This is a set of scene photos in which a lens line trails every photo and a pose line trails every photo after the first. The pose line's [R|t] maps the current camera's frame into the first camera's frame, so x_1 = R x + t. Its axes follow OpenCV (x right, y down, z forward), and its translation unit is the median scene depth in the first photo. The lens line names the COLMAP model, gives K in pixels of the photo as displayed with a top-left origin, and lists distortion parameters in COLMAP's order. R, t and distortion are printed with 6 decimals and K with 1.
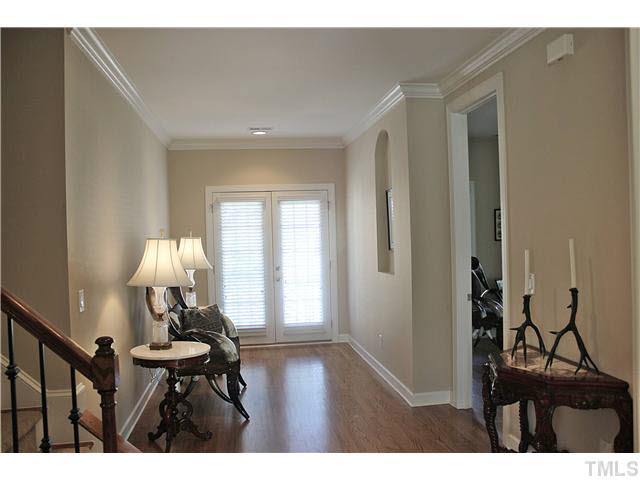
lens RADIAL K [[565.3, 0, 320.0], [0, 565.3, 240.0], [0, 0, 1]] dist [-0.005323, -0.004223]
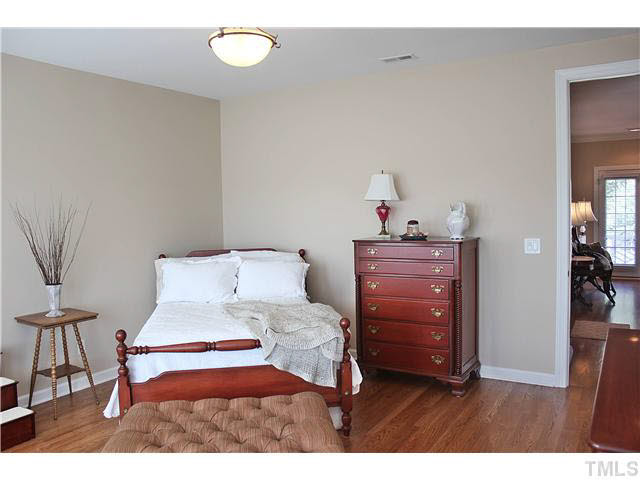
lens RADIAL K [[565.3, 0, 320.0], [0, 565.3, 240.0], [0, 0, 1]] dist [-0.005323, -0.004223]
pose [[0.799752, 0.049397, -0.598295, 0.146417], [-0.020371, 0.998268, 0.055189, 0.030543], [0.599985, -0.031950, 0.799373, -0.783923]]
